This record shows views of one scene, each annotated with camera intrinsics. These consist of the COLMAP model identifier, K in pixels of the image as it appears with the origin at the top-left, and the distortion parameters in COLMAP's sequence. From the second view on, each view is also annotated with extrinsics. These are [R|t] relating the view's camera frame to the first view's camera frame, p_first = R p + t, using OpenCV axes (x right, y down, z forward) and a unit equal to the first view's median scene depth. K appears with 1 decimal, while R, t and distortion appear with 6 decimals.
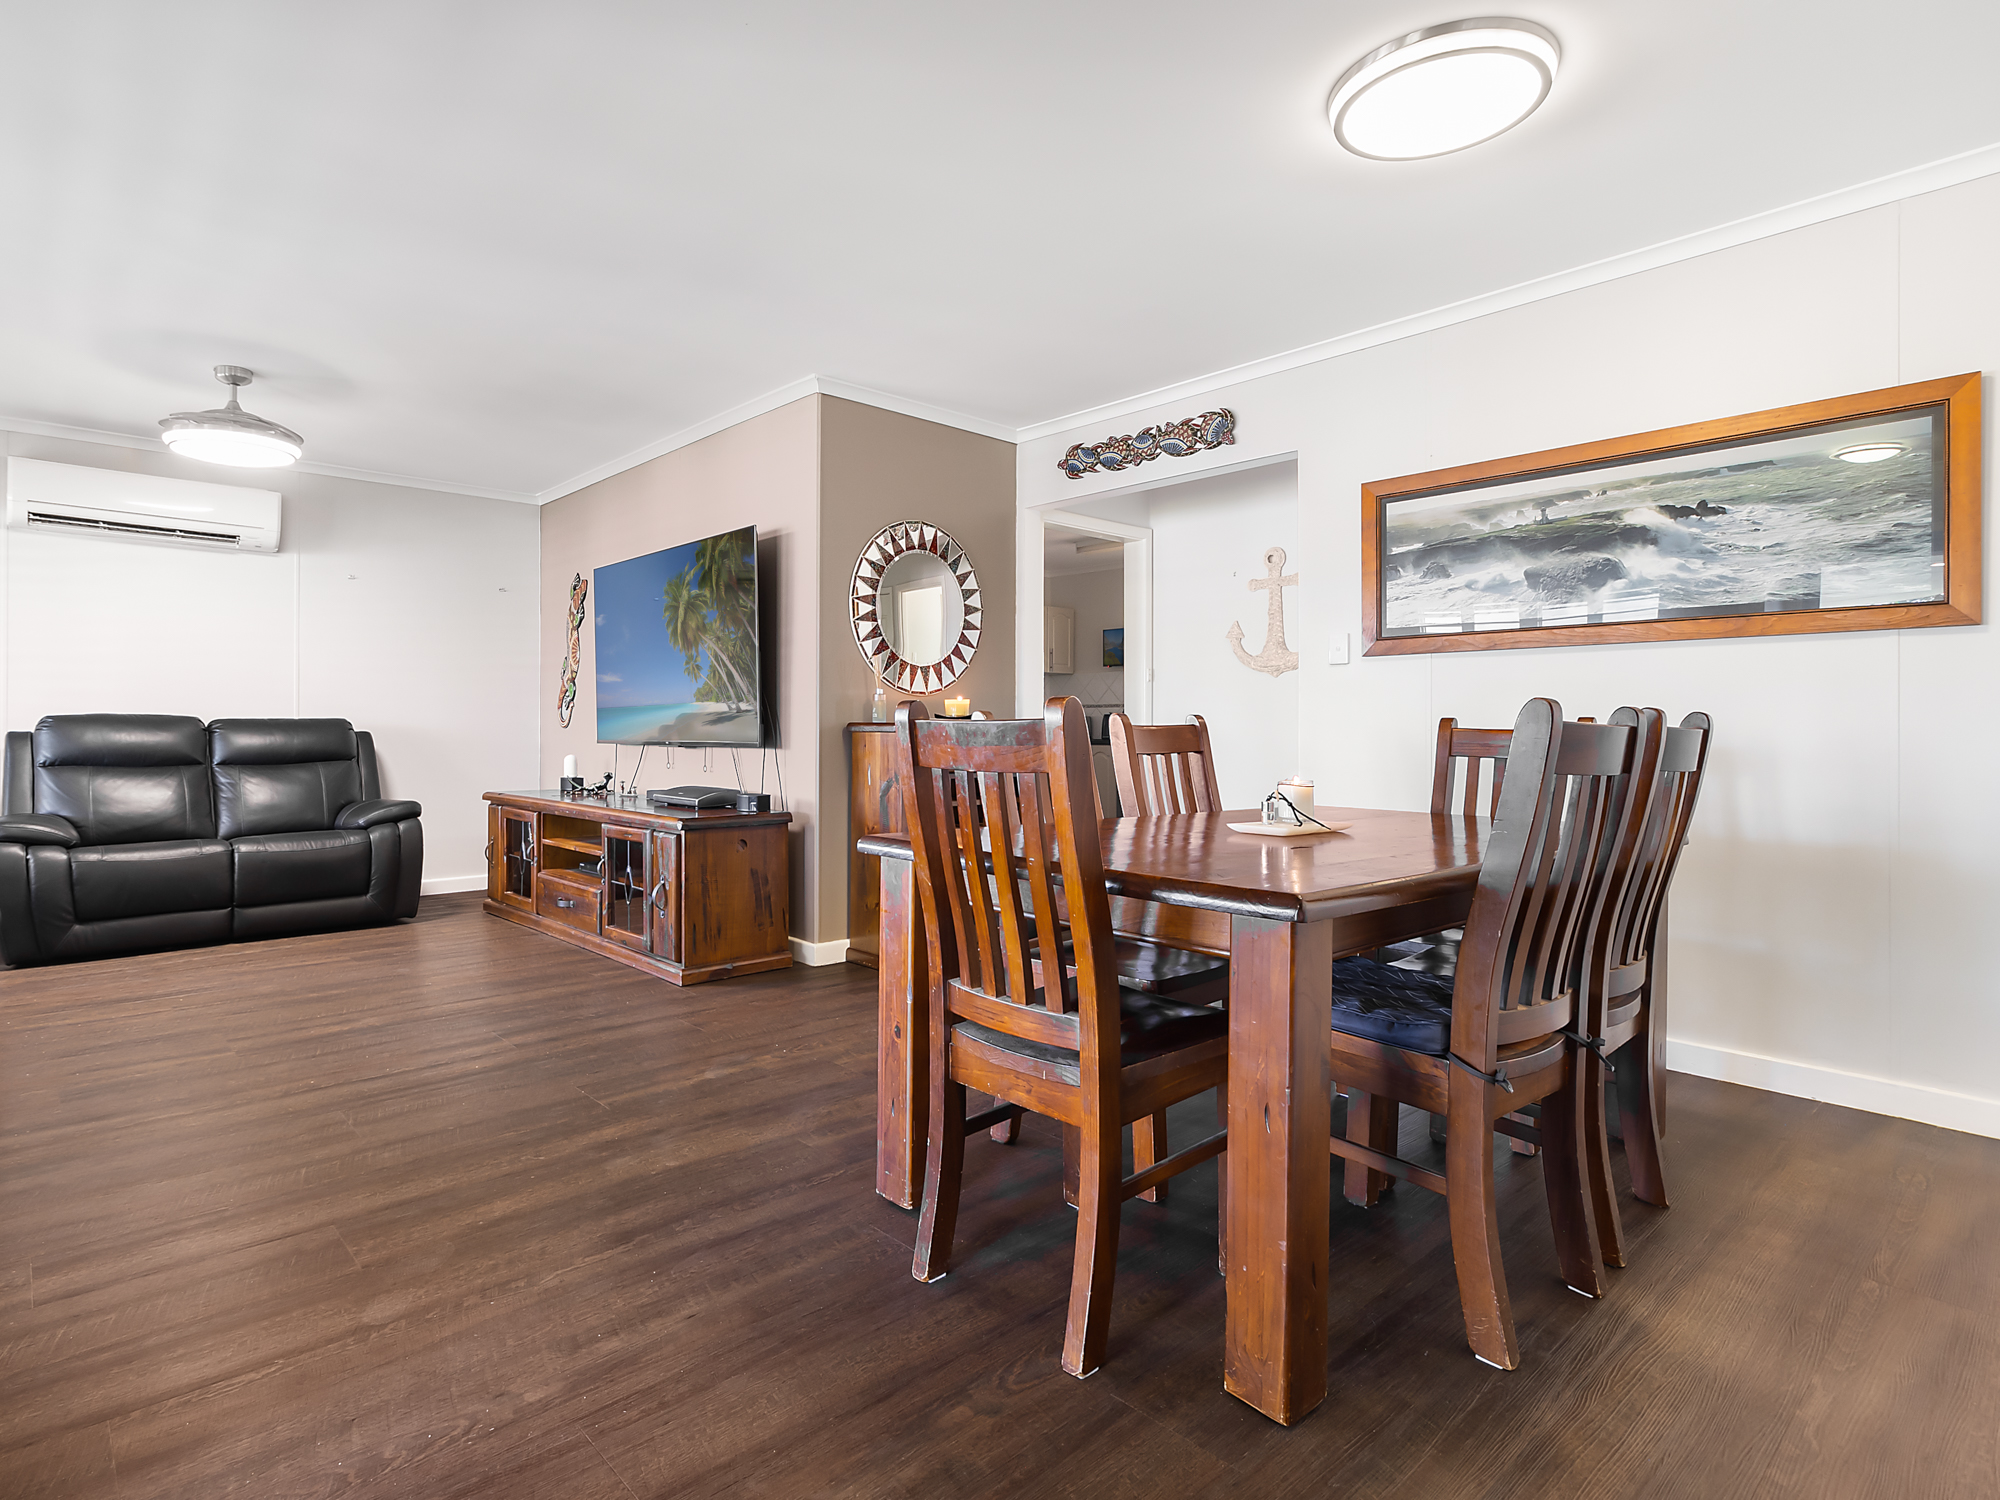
lens RADIAL K [[1041.6, 0, 997.3], [0, 1041.6, 738.3], [0, 0, 1]] dist [0.002566, 0.000832]
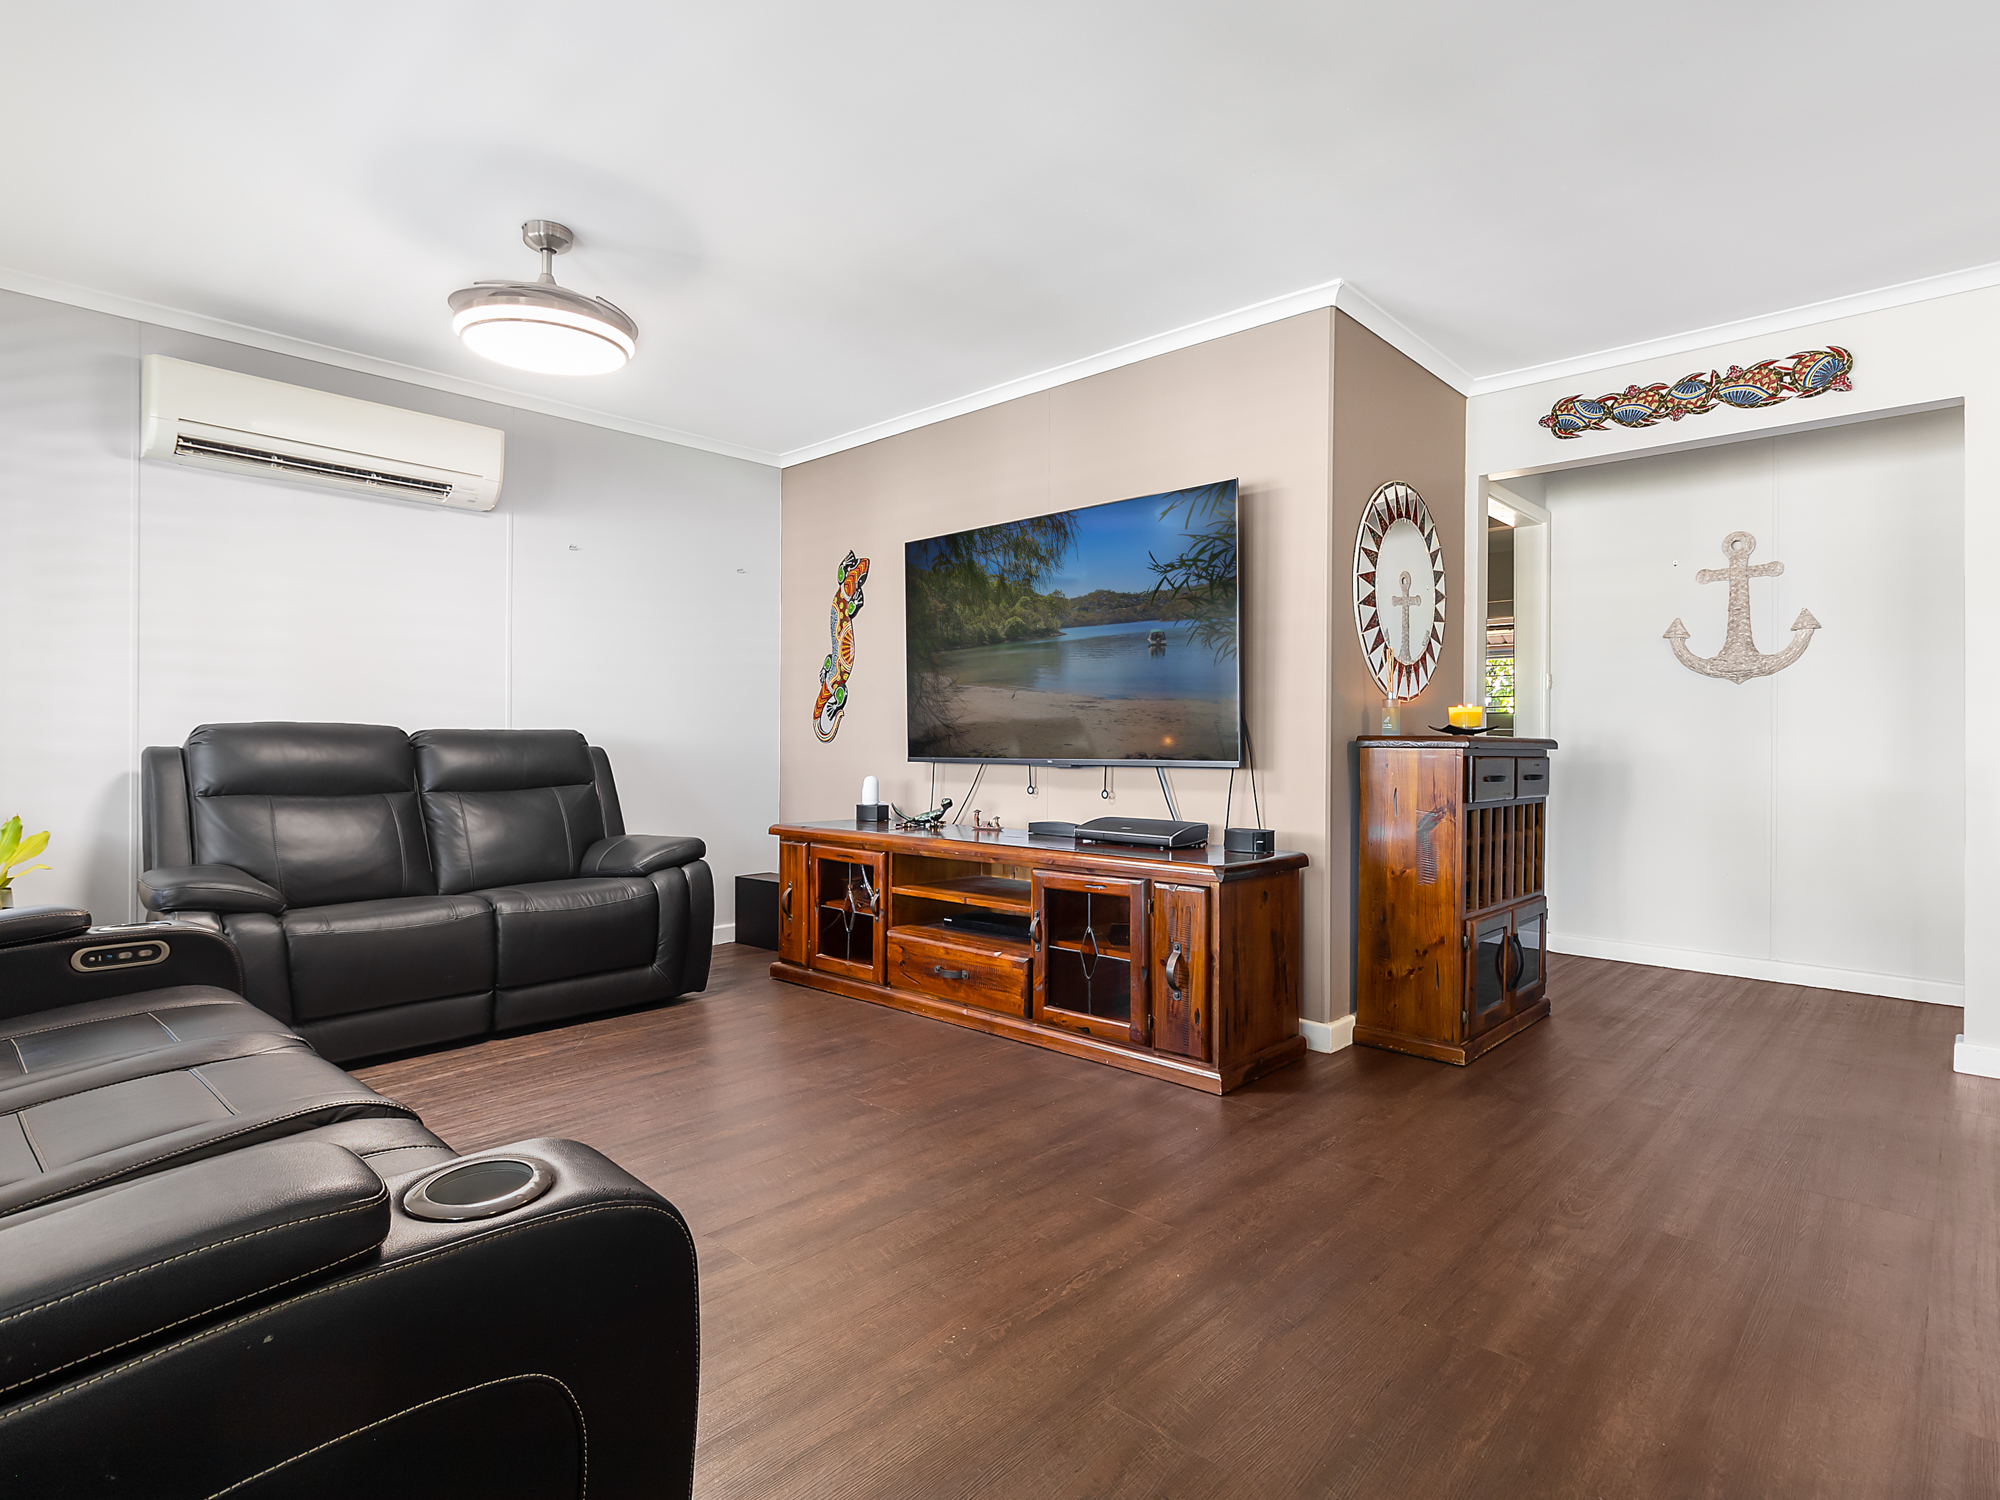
lens RADIAL K [[988.1, 0, 1000.0], [0, 988.1, 750.0], [0, 0, 1]] dist [-0.002848, 0.000655]
pose [[0.994146, 0.000587, 0.108041, -0.453635], [-0.000085, 0.999989, -0.004652, -0.000724], [-0.108043, 0.004616, 0.994136, 0.280166]]
